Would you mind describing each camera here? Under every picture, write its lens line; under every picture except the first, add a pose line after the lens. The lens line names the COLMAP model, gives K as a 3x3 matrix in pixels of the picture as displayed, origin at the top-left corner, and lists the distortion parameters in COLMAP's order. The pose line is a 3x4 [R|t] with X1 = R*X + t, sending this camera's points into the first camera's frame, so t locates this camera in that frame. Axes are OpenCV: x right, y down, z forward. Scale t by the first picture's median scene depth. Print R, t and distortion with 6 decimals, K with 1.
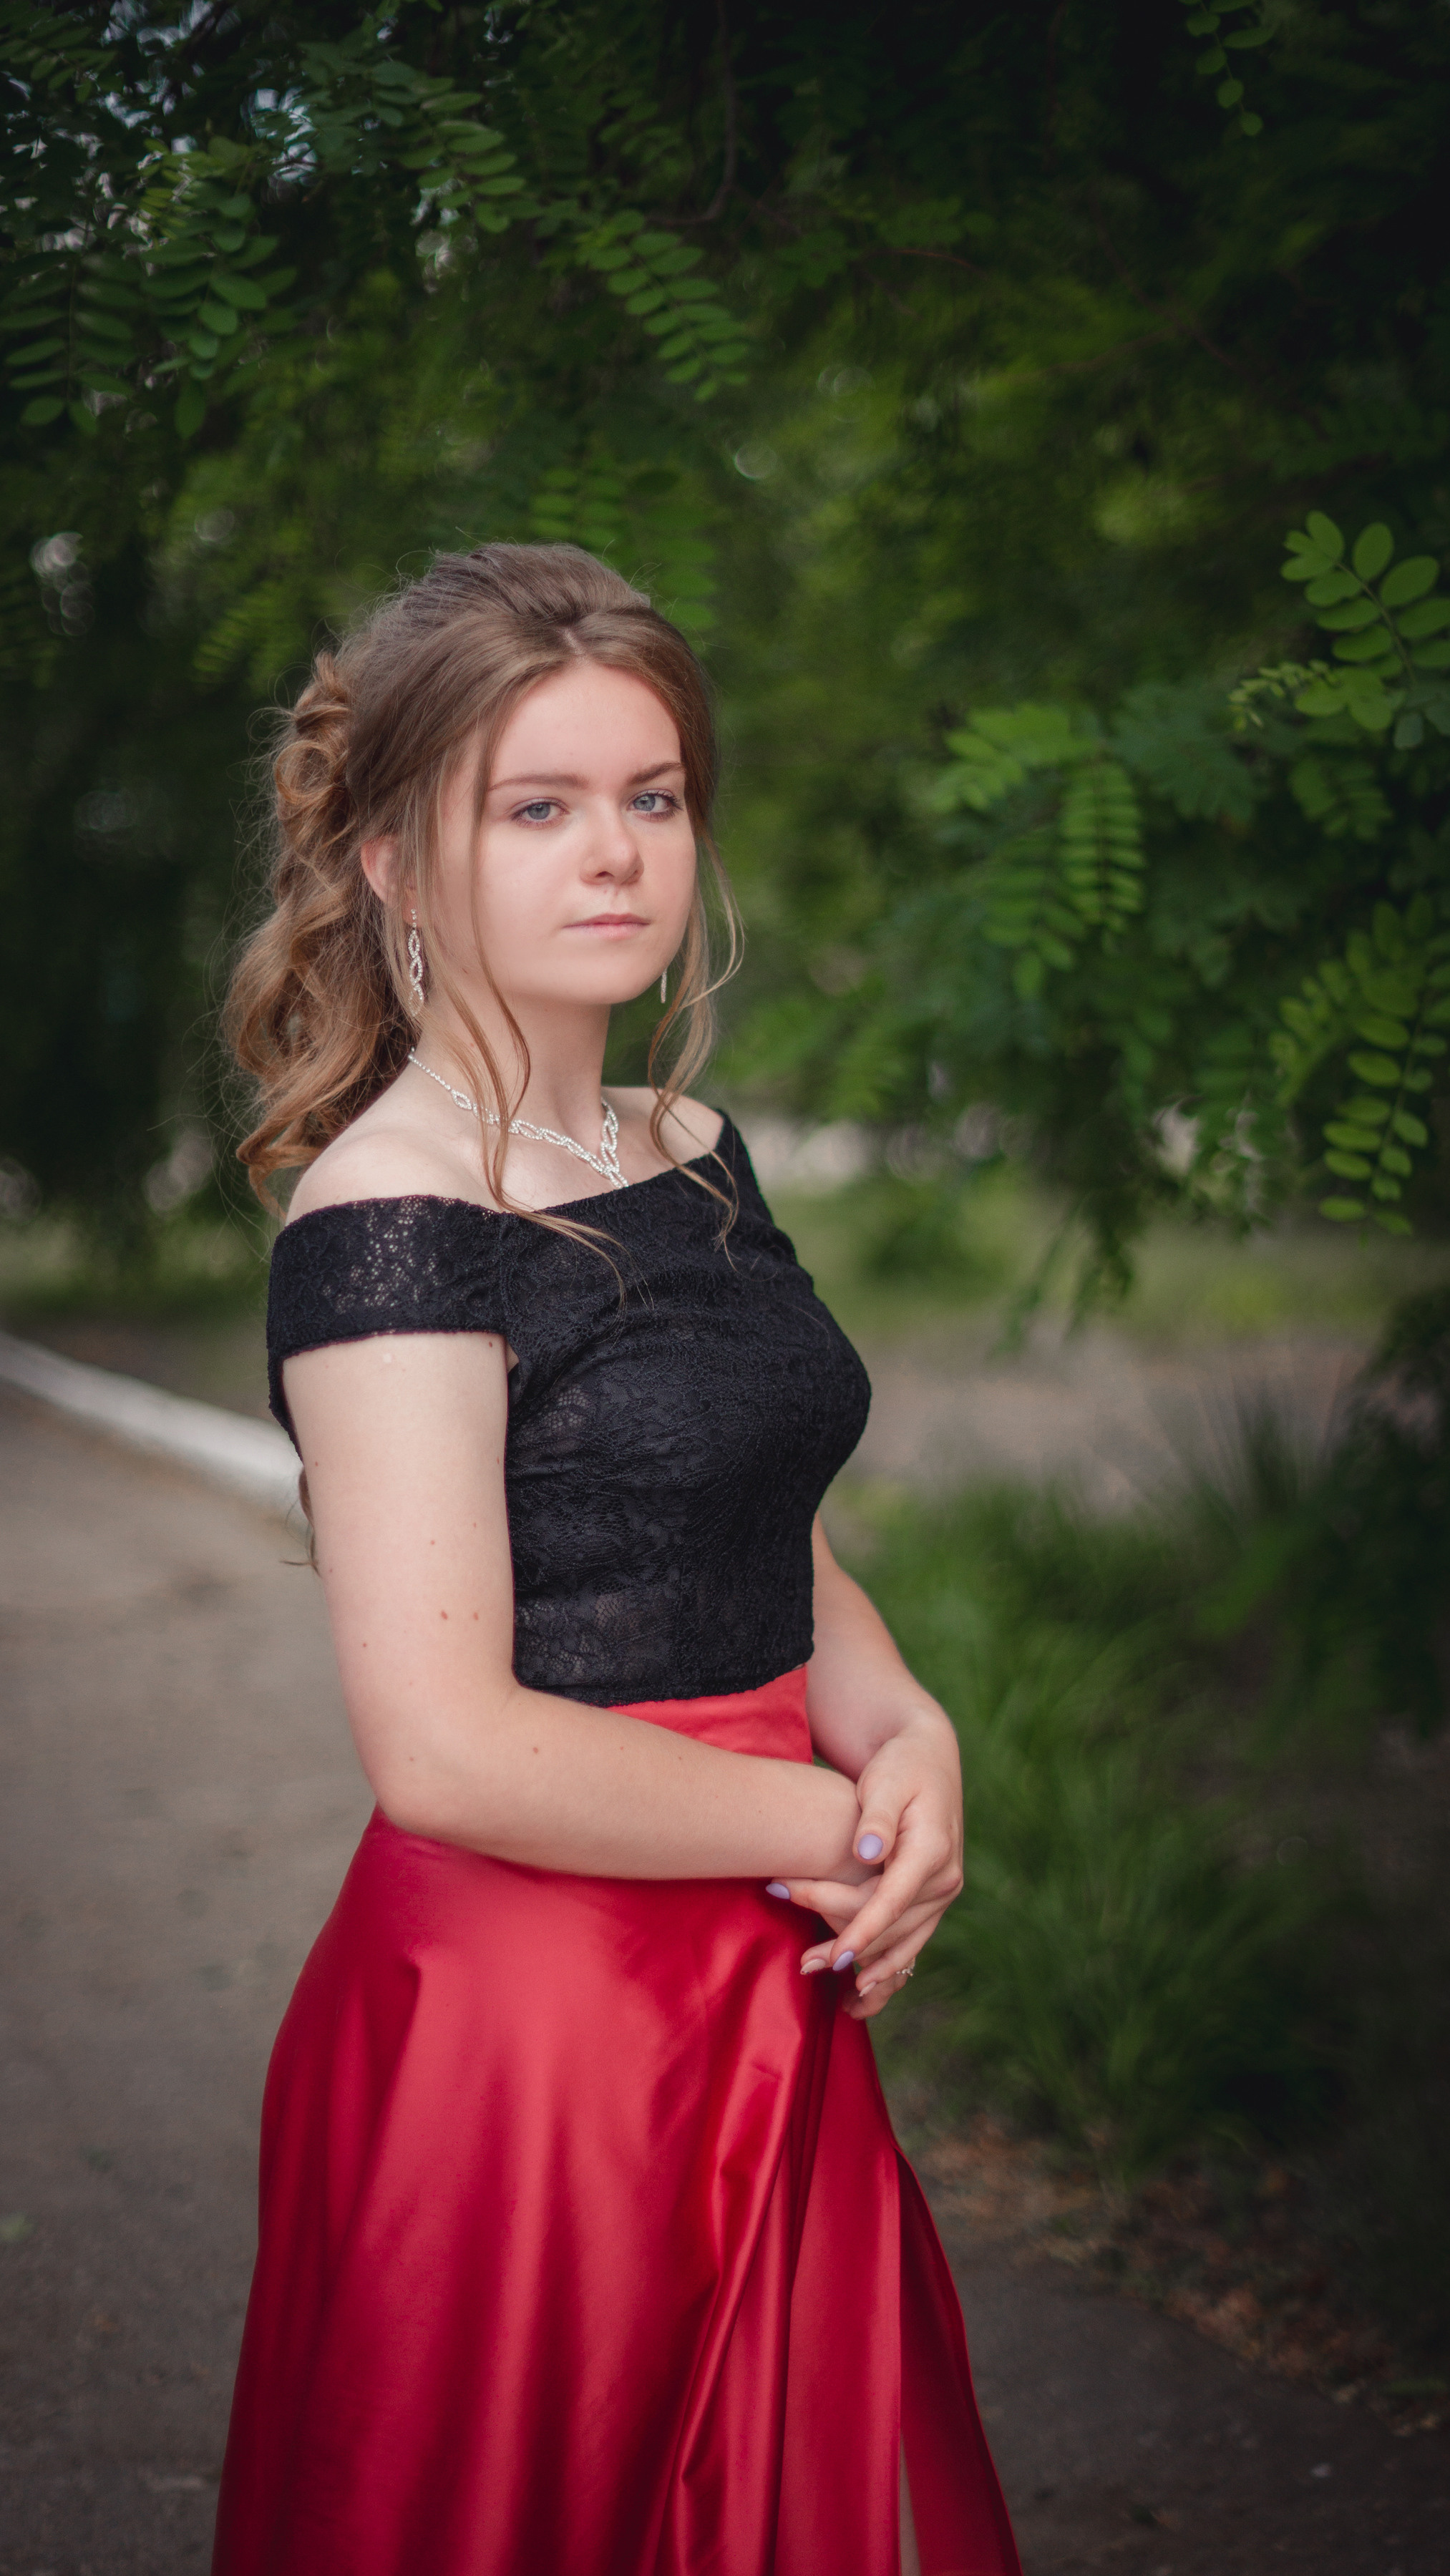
lens RADIAL K [[3709.4, 0, 725.4], [0, 3709.4, 1305.4], [0, 0, 1]] dist [-0.153304, 0.114459]
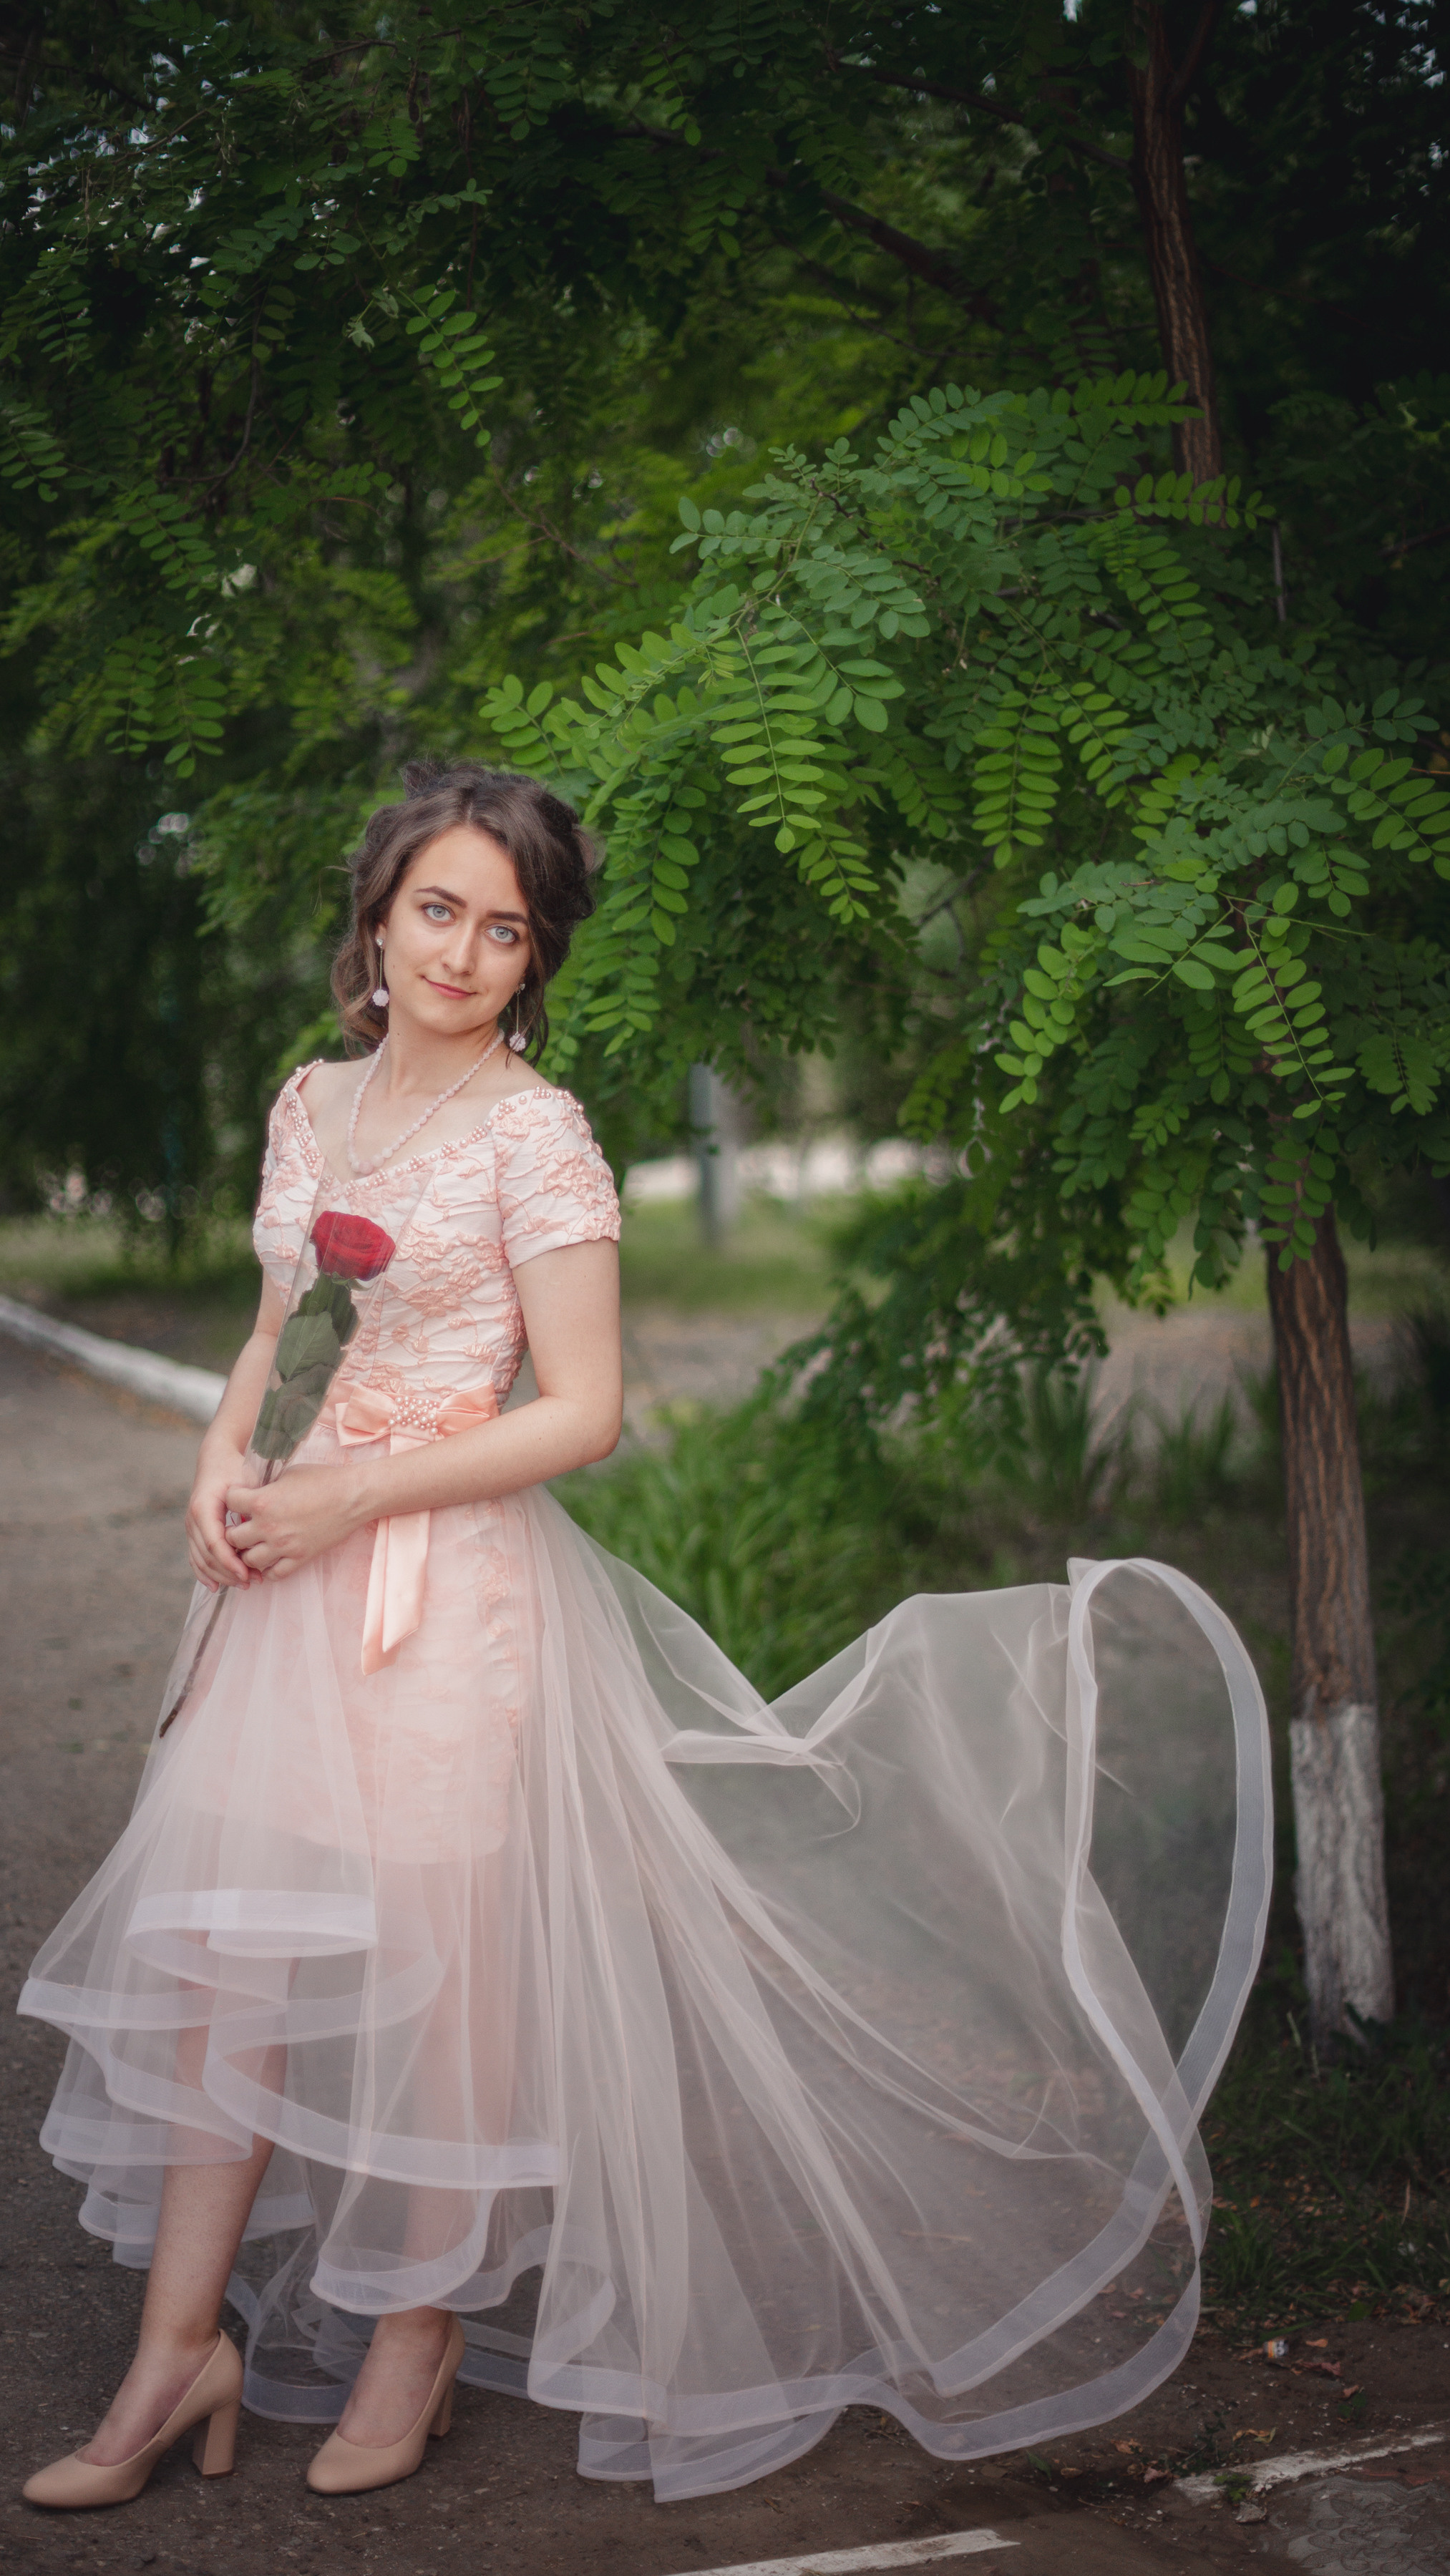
lens RADIAL K [[3693.7, 0, 635.3], [0, 3693.7, 1291.1], [0, 0, 1]] dist [-0.061462, -0.060655]
pose [[0.998317, 0.008742, -0.057337, 0.279193], [-0.009255, 0.999919, -0.008689, 0.070030], [0.057256, 0.009205, 0.998317, -0.594680]]
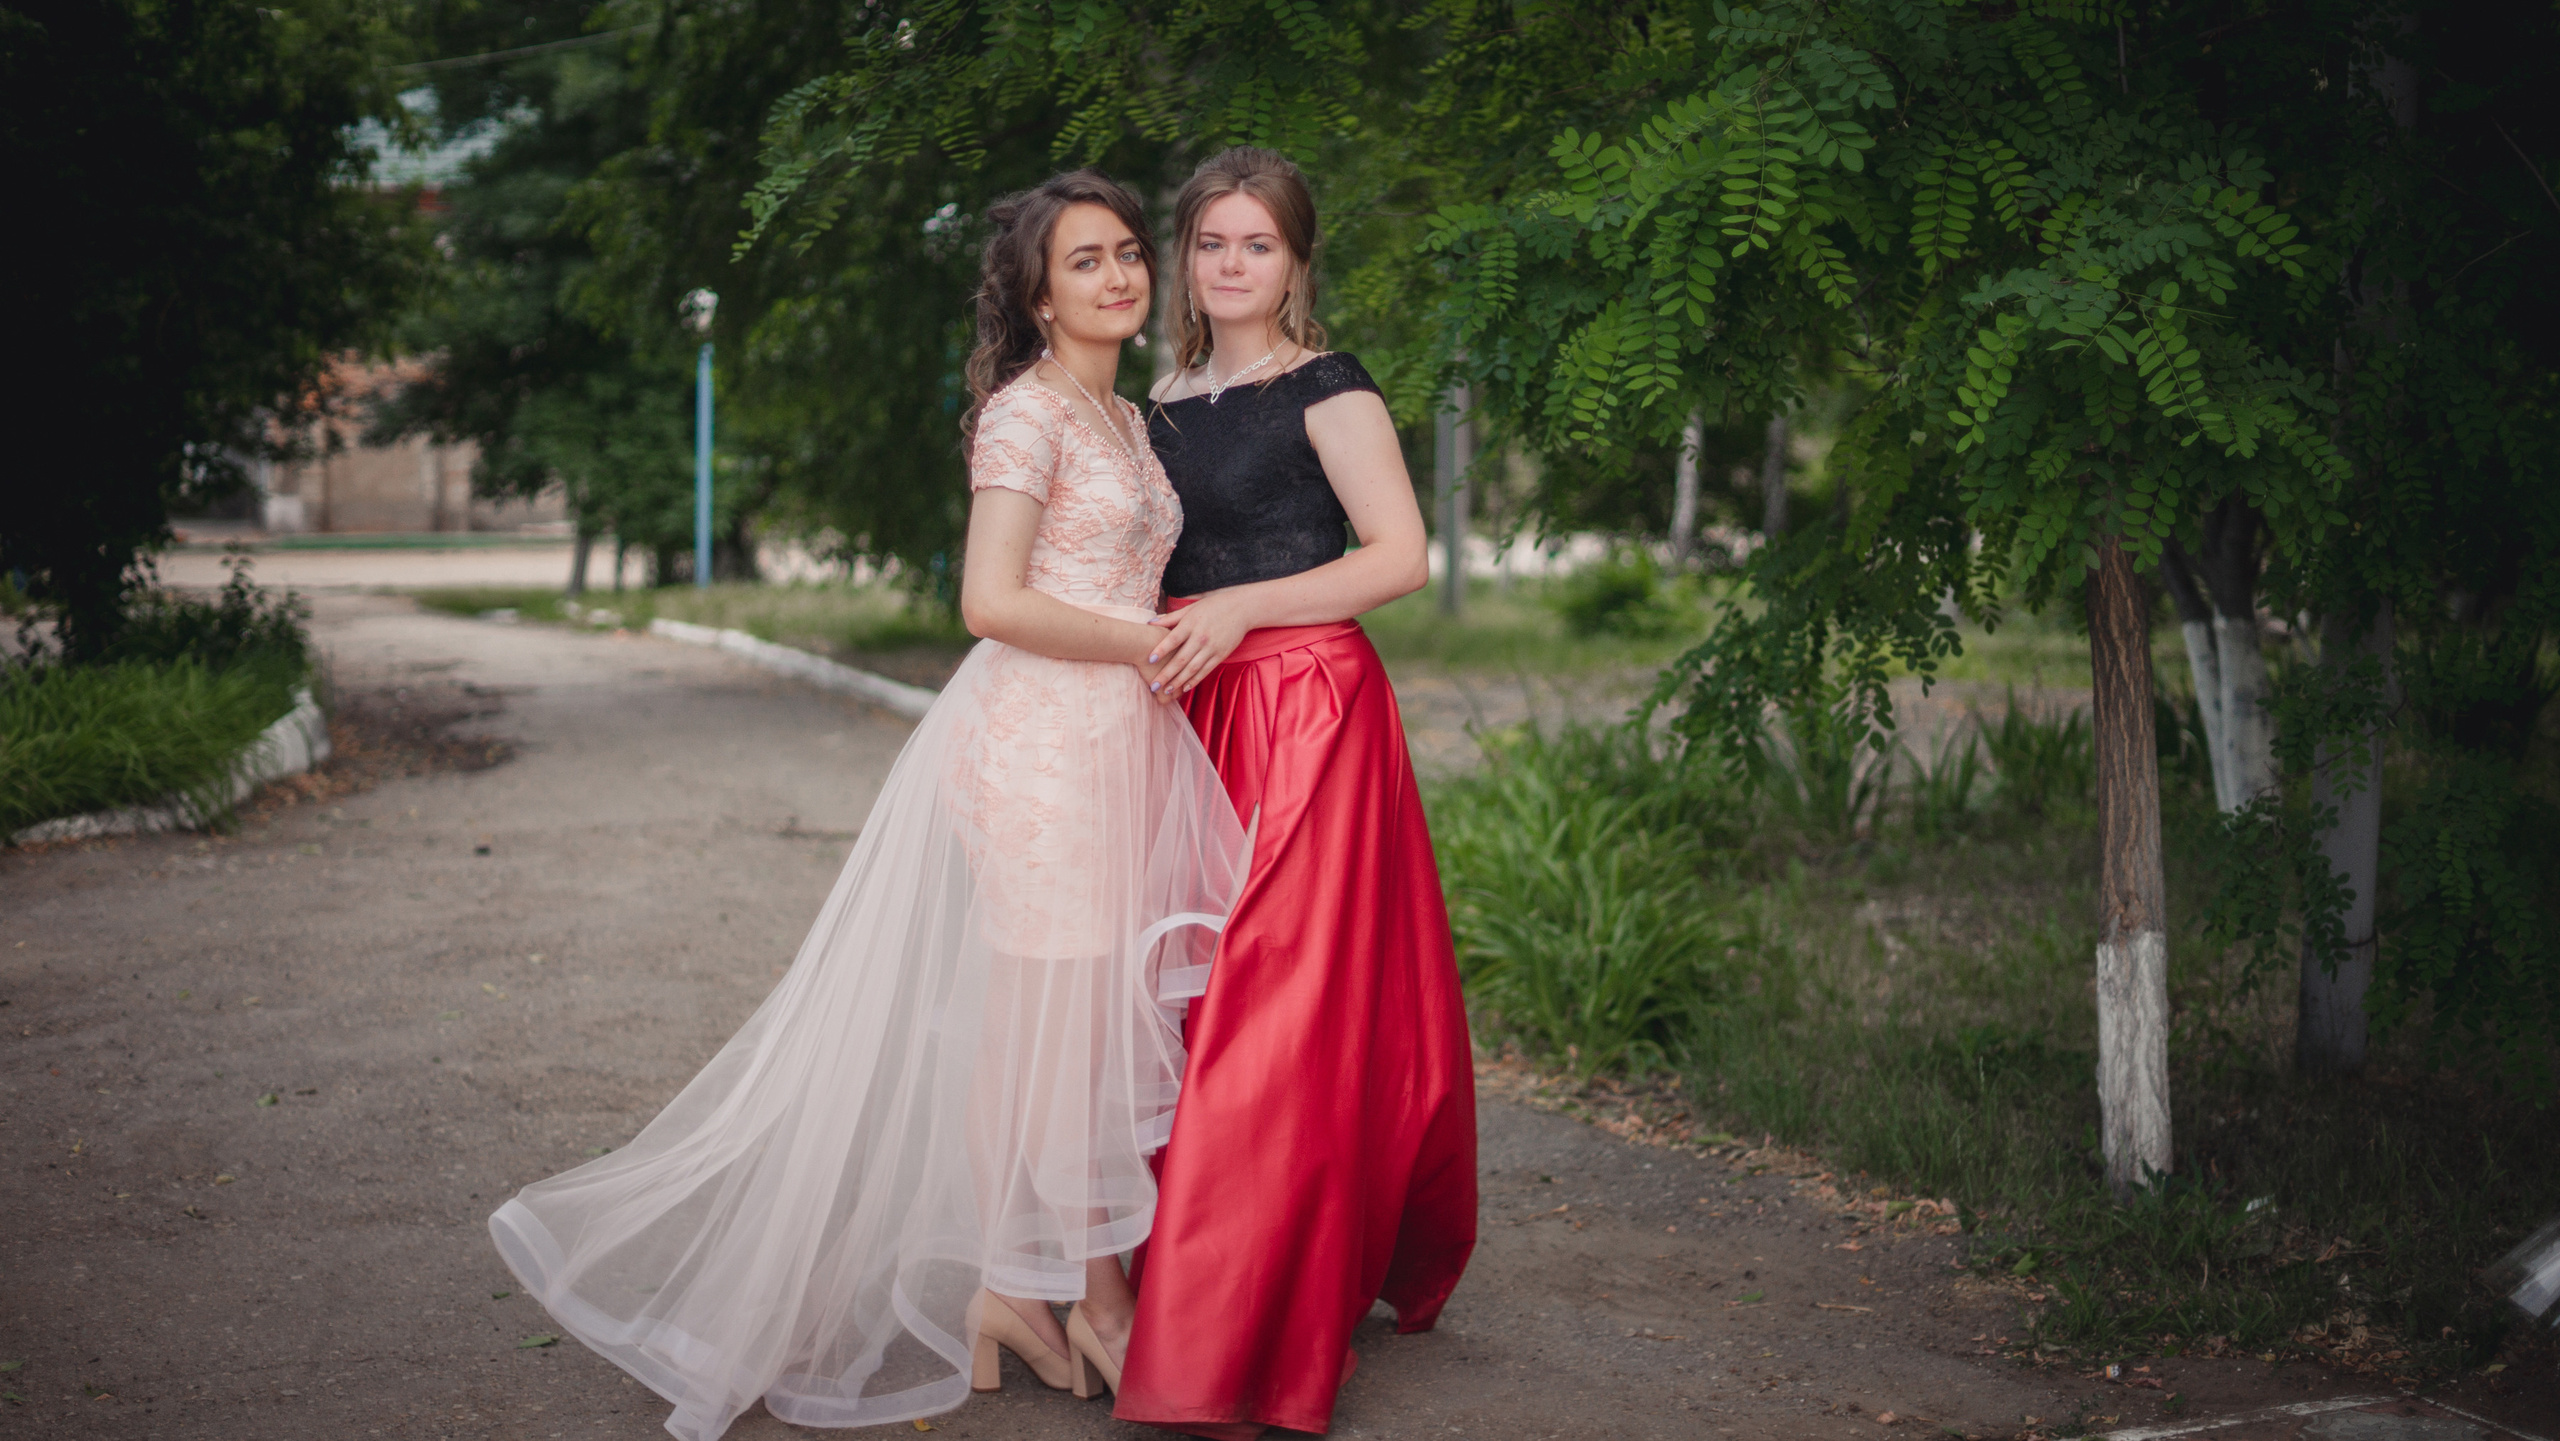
lens RADIAL K [[3670.4, 0, 1280.0], [0, 3670.4, 720.5], [0, 0, 1]] dist [-0.061462, -0.060655]
pose [[0.997810, 0.027333, -0.060240, 0.113470], [-0.027241, 0.999626, 0.002349, 0.132979], [0.060282, -0.000703, 0.998181, -1.116439]]
